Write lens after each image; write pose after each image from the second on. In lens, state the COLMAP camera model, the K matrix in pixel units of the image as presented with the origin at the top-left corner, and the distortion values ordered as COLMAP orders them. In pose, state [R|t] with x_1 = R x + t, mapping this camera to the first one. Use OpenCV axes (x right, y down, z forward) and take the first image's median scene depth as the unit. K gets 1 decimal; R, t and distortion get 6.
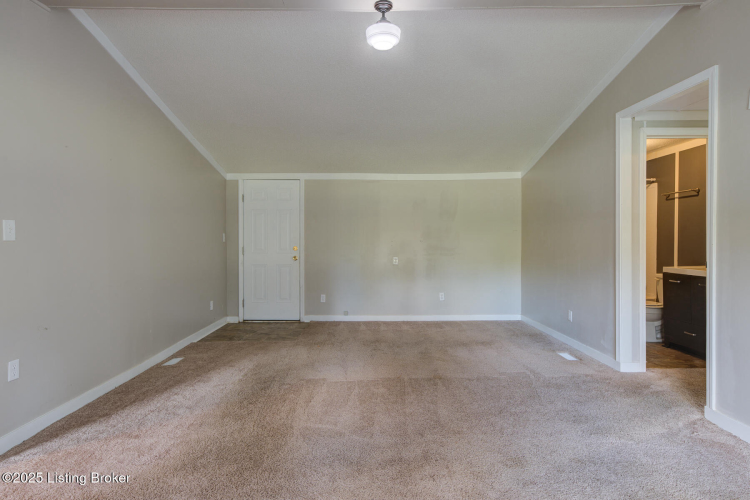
lens RADIAL K [[423.6, 0, 373.8], [0, 423.6, 244.3], [0, 0, 1]] dist [0.005055, 0.002731]
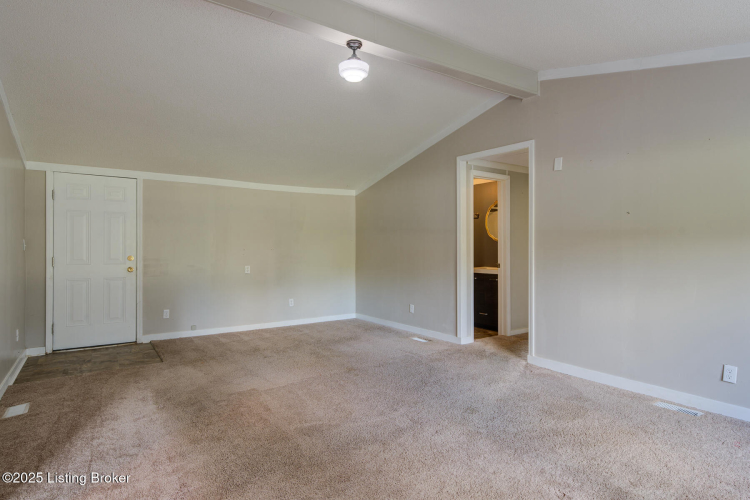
lens RADIAL K [[423.6, 0, 374.6], [0, 423.6, 248.5], [0, 0, 1]] dist [0.005055, 0.002731]
pose [[0.824487, 0.002665, 0.565874, -0.426601], [0.003612, 0.999944, -0.009972, 0.000559], [-0.565869, 0.010266, 0.824431, 0.021684]]
